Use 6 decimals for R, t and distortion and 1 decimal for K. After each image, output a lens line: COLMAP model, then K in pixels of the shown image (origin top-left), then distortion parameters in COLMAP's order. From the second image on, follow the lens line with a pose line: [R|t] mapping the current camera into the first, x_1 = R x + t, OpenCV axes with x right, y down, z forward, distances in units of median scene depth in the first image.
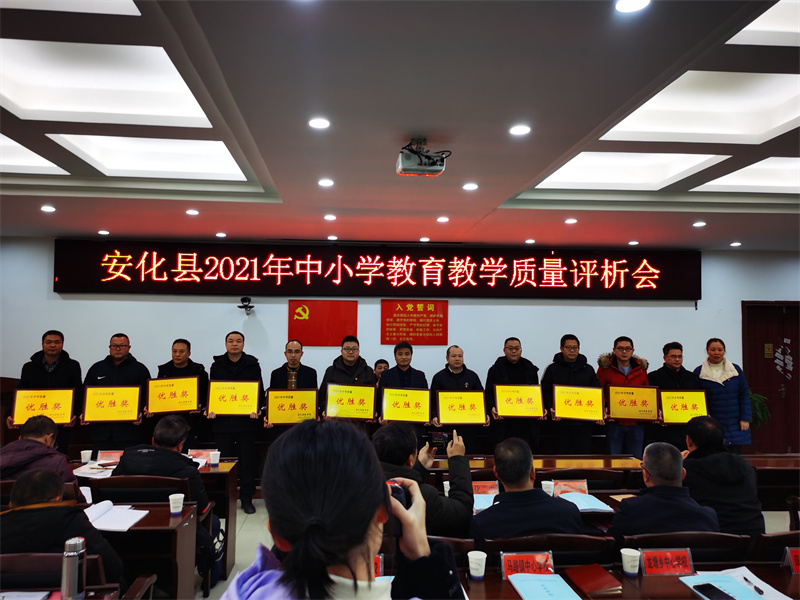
lens RADIAL K [[622.7, 0, 400.0], [0, 622.7, 300.0], [0, 0, 1]] dist [-0.001541, -0.000728]
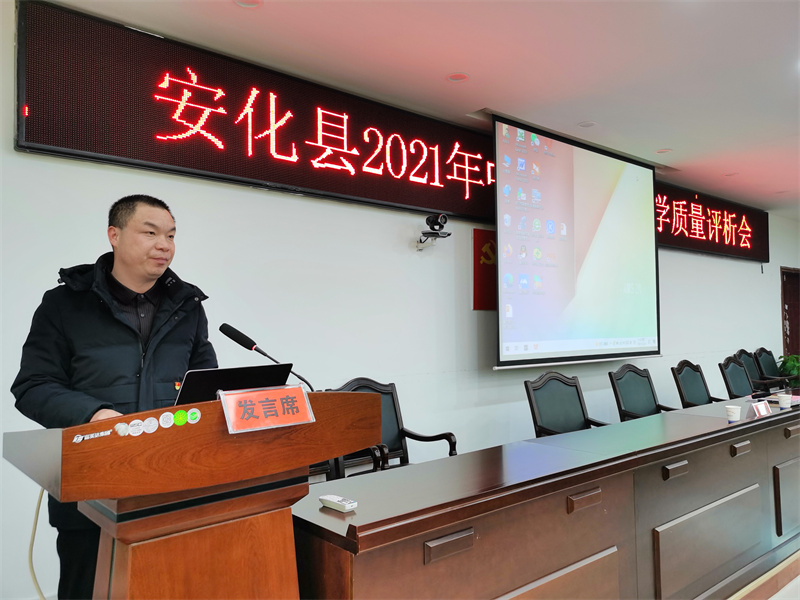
lens RADIAL K [[622.7, 0, 400.0], [0, 622.7, 300.0], [0, 0, 1]] dist [-0.001541, -0.000728]
pose [[0.808297, 0.008023, 0.588720, -0.573481], [-0.011032, 0.999938, 0.001519, 0.065192], [-0.588671, -0.007722, 0.808336, 0.591422]]
